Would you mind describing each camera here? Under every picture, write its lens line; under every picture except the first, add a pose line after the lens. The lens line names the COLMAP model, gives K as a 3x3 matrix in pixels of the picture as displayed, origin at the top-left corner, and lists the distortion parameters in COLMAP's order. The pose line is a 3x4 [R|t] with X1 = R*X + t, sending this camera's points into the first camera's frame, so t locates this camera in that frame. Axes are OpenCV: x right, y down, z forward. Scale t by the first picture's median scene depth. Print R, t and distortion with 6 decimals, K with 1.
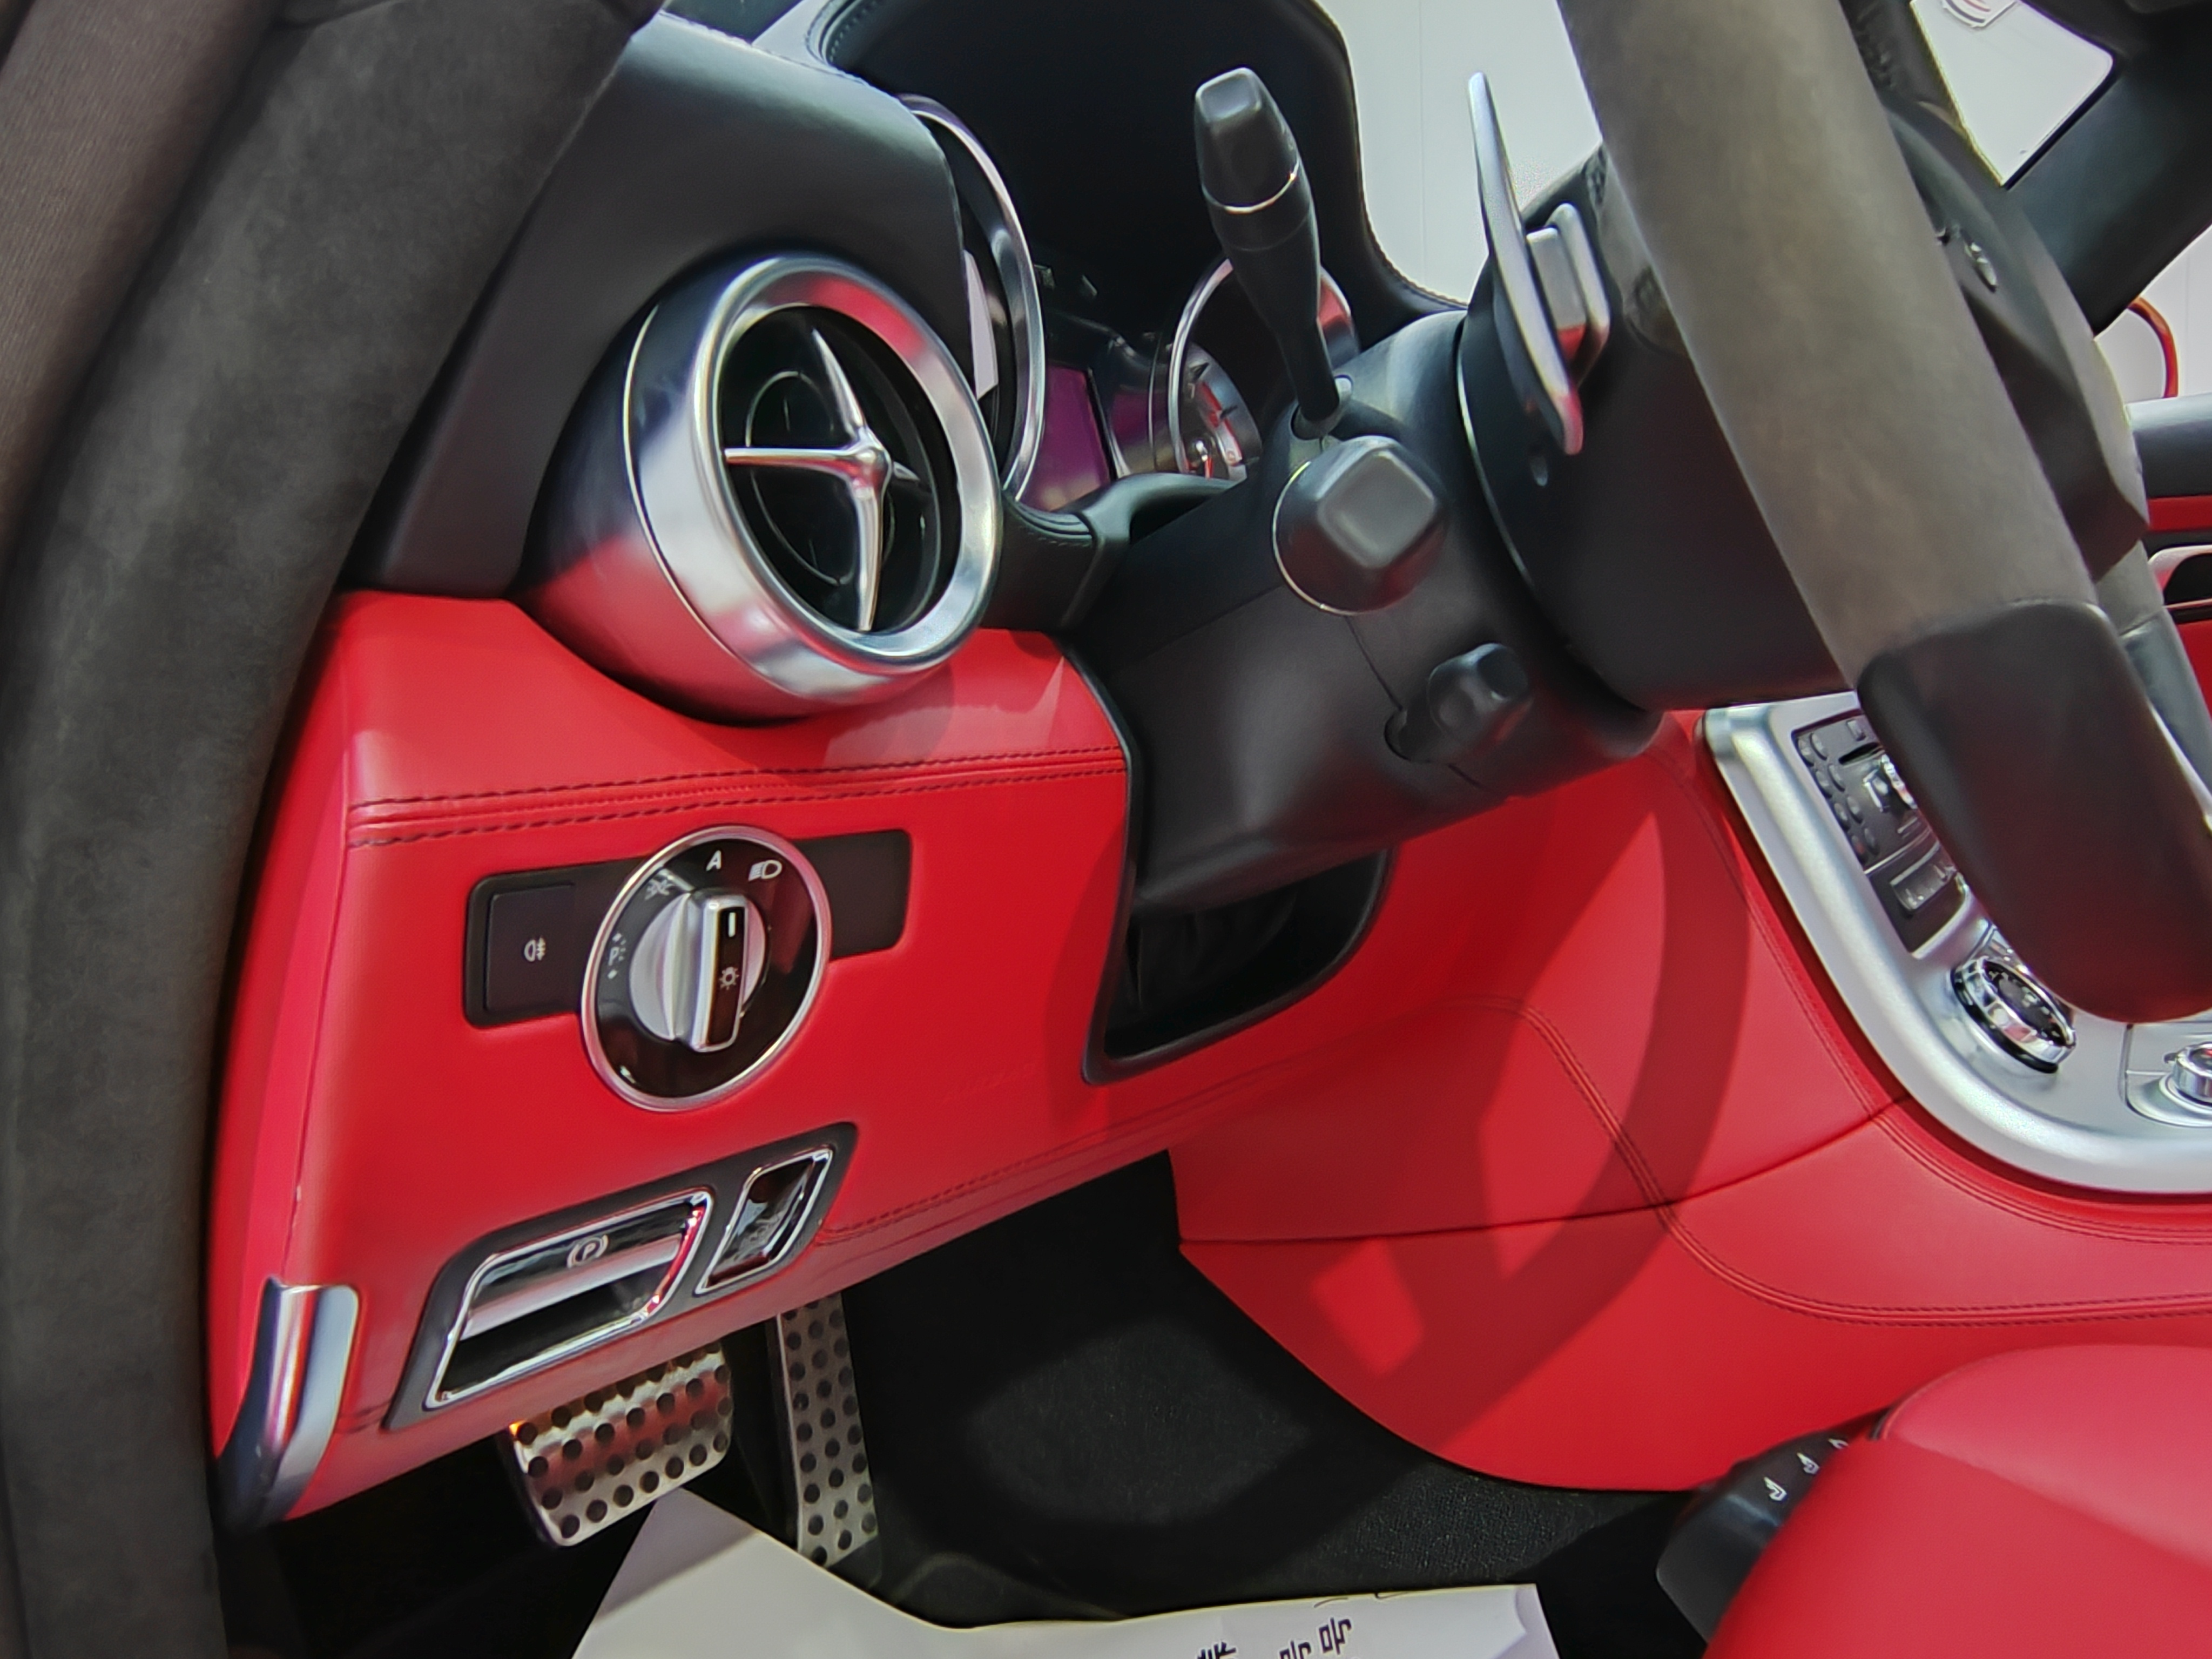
lens RADIAL K [[1465.8, 0, 1117.6], [0, 1465.8, 823.0], [0, 0, 1]] dist [-0.010687, 0.027229]
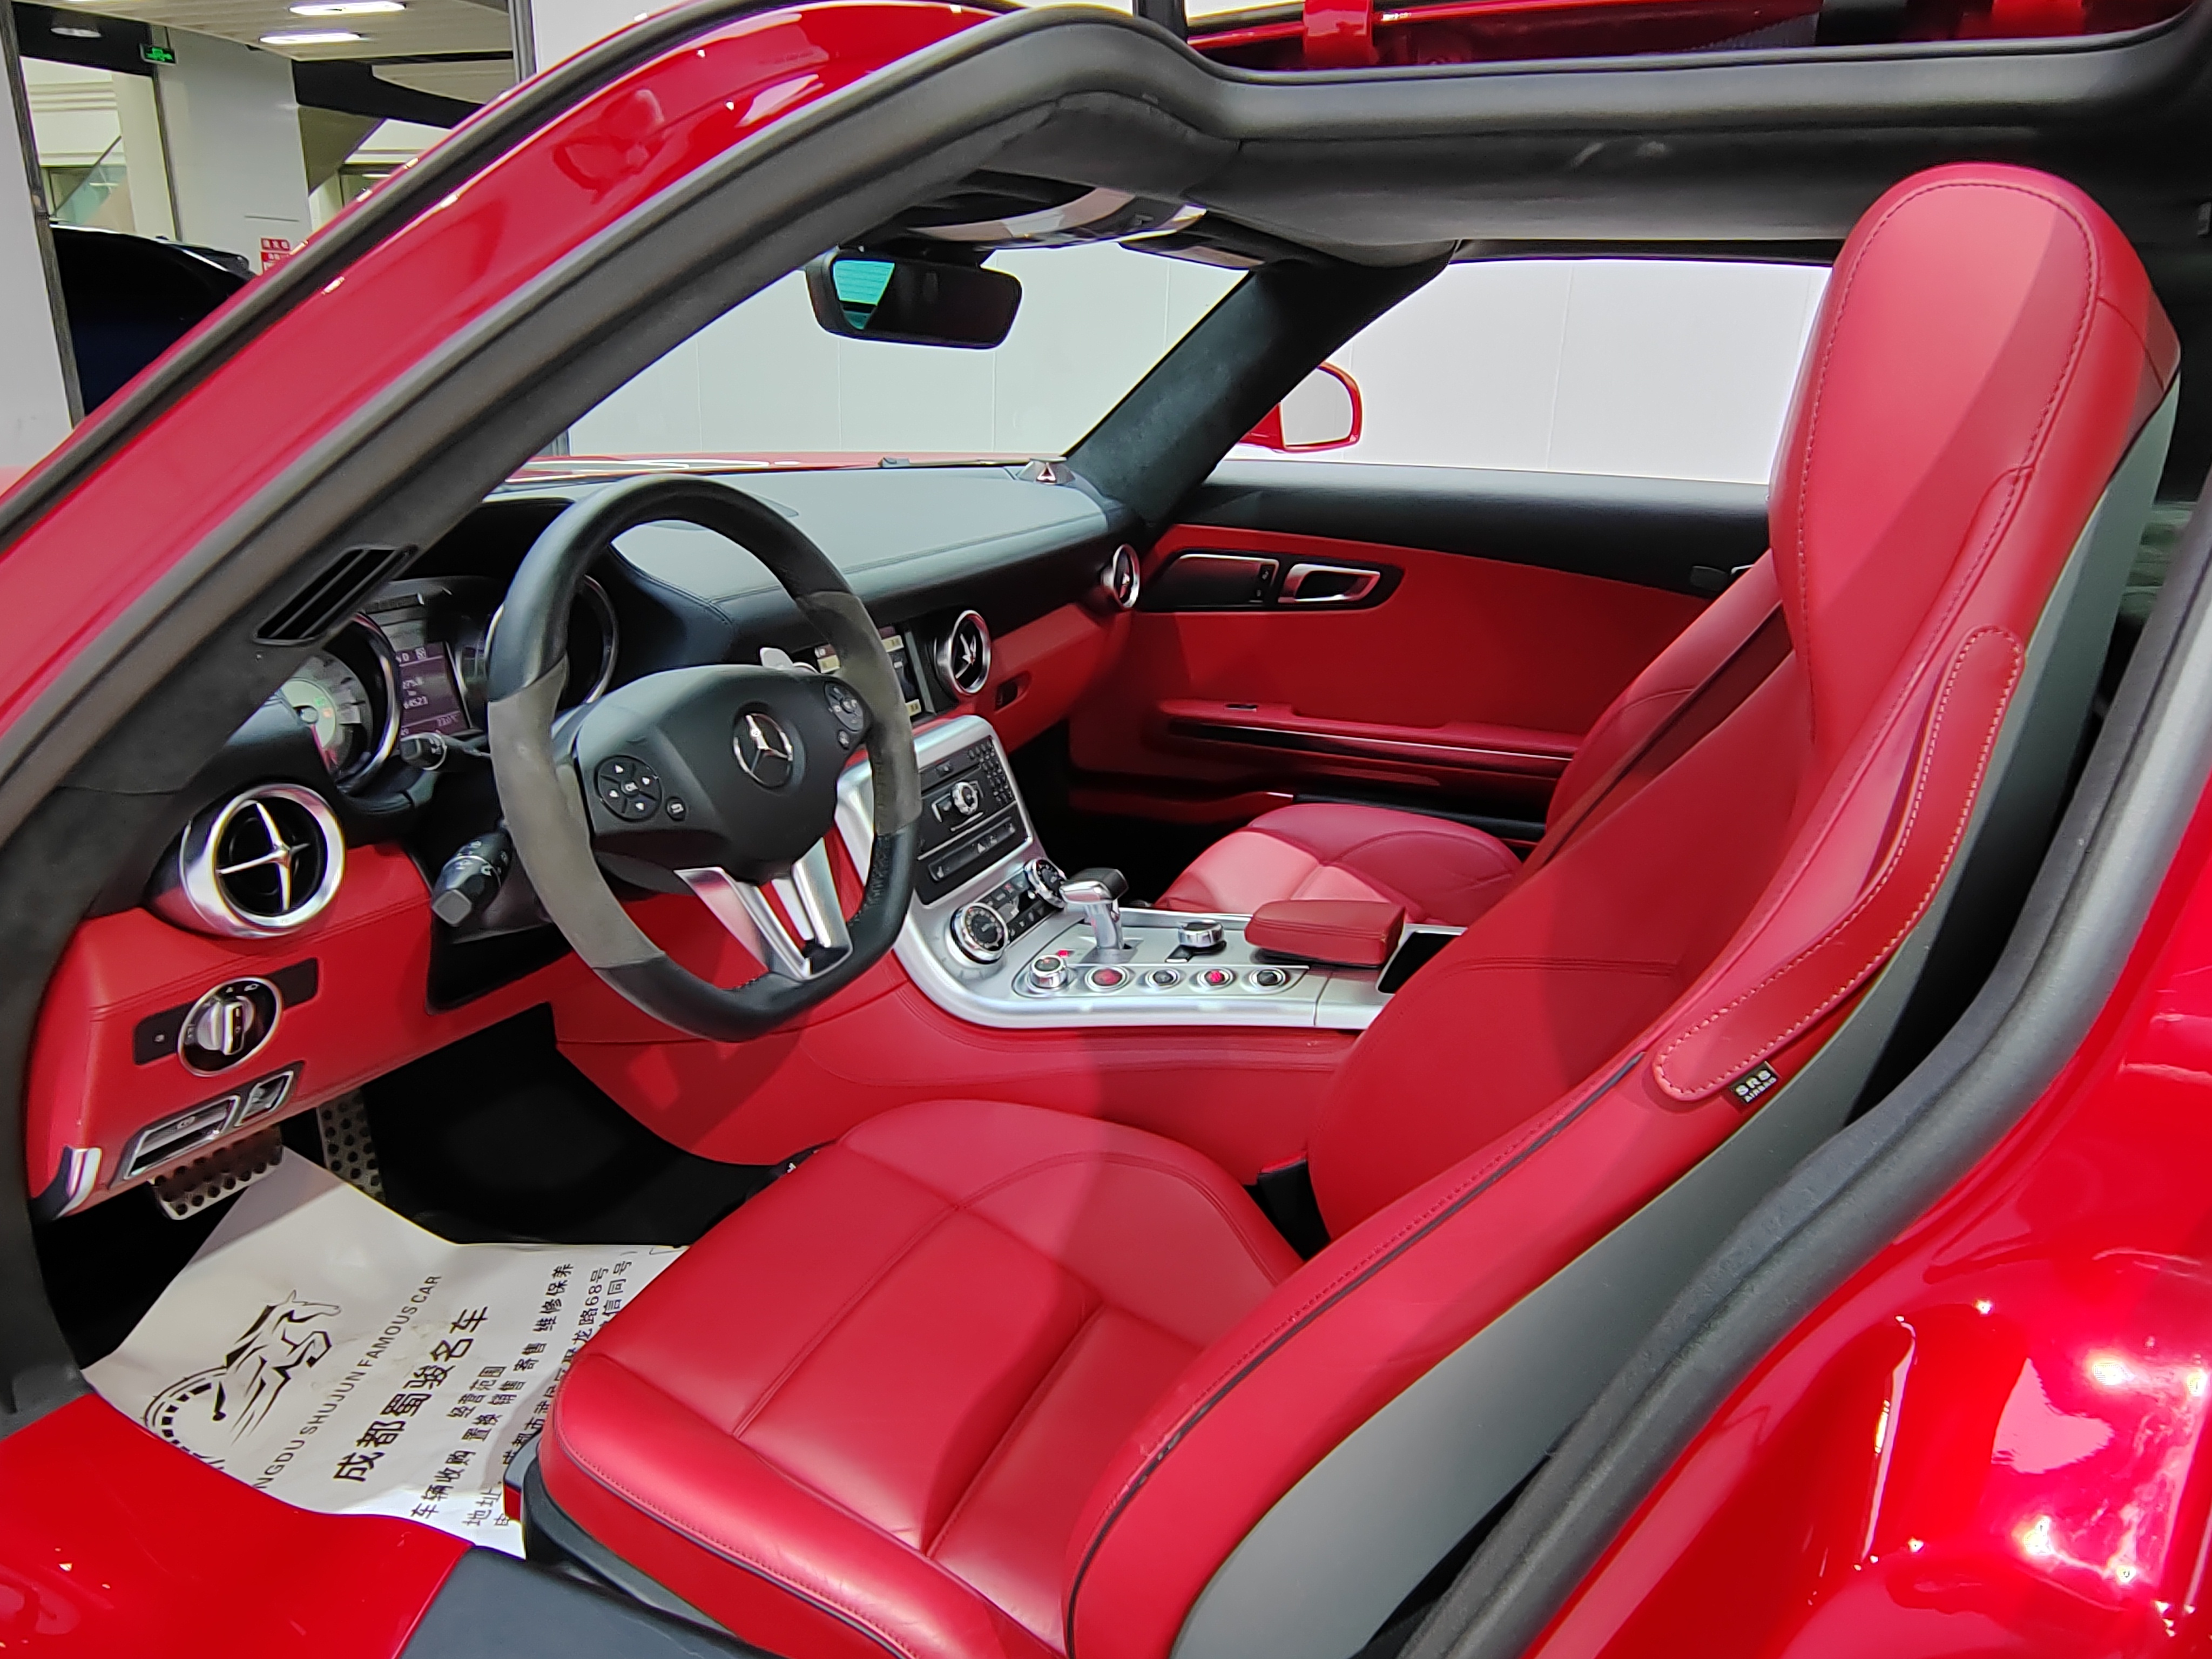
lens RADIAL K [[1465.8, 0, 1117.6], [0, 1465.8, 823.0], [0, 0, 1]] dist [-0.010687, 0.027229]
pose [[0.971570, 0.010435, 0.236522, 0.664188], [-0.062339, 0.975050, 0.213051, -0.932975], [-0.228398, -0.221739, 0.947980, -1.843583]]
